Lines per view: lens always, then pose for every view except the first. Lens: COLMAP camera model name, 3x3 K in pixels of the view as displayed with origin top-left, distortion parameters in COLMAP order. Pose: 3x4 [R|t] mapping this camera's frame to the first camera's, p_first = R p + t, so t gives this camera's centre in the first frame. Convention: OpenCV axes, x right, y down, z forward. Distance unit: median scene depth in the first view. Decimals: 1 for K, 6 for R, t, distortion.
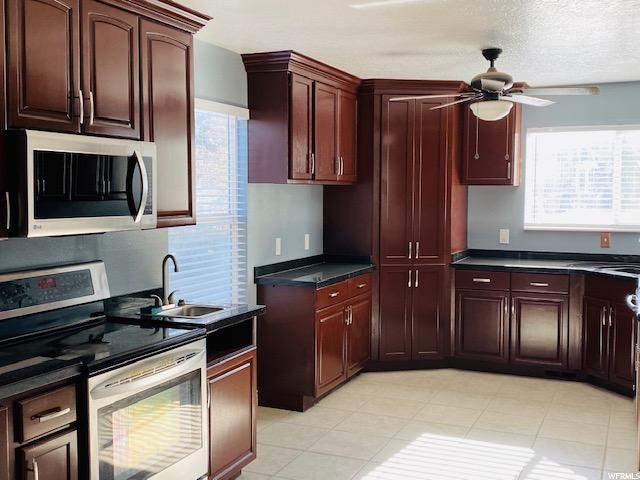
lens RADIAL K [[704.9, 0, 318.9], [0, 704.9, 238.8], [0, 0, 1]] dist [0.026970, 0.000000]
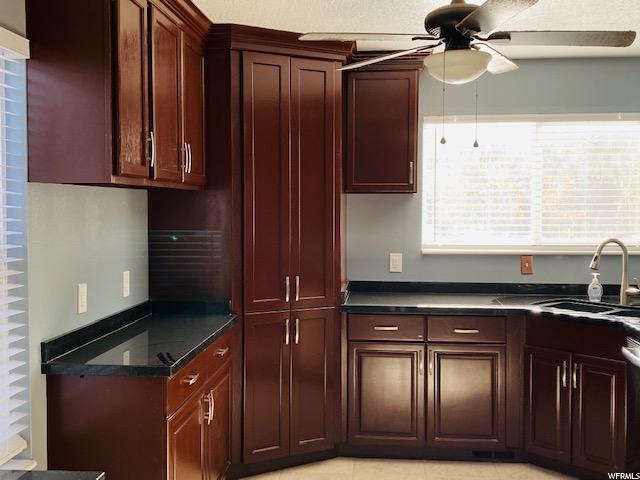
lens RADIAL K [[704.9, 0, 319.3], [0, 704.9, 234.9], [0, 0, 1]] dist [0.026970, 0.000000]
pose [[0.943192, -0.015652, 0.331879, -0.064336], [0.025182, 0.999384, -0.024433, -0.019705], [-0.331292, 0.031403, 0.943005, 0.392018]]
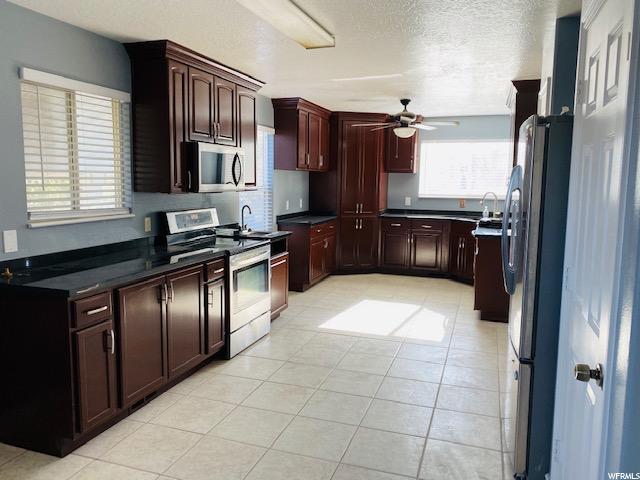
lens RADIAL K [[493.6, 0, 318.1], [0, 493.6, 243.4], [0, 0, 1]] dist [0.048643, -0.031761]
pose [[0.995855, -0.000411, 0.090952, -0.091759], [-0.005507, 0.997882, 0.064813, 0.026302], [-0.090786, -0.065045, 0.993744, -0.271382]]
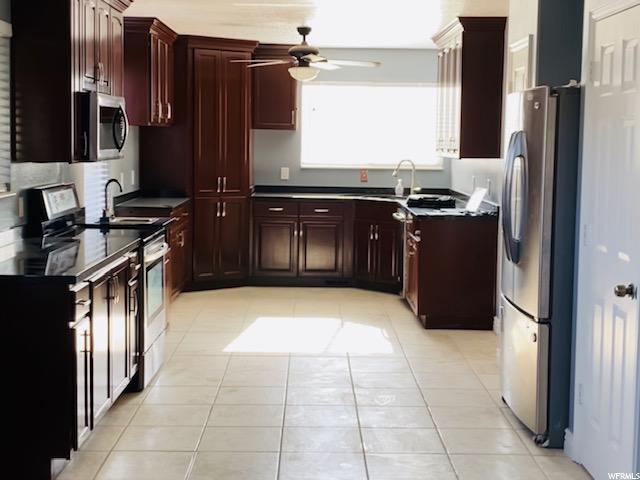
lens RADIAL K [[994.9, 0, 319.3], [0, 994.9, 242.2], [0, 0, 1]] dist [0.180782, 0.000000]
pose [[0.907109, -0.032432, 0.419644, -0.443032], [0.014376, 0.998833, 0.046117, 0.039772], [-0.420650, -0.035800, 0.906516, -0.606133]]
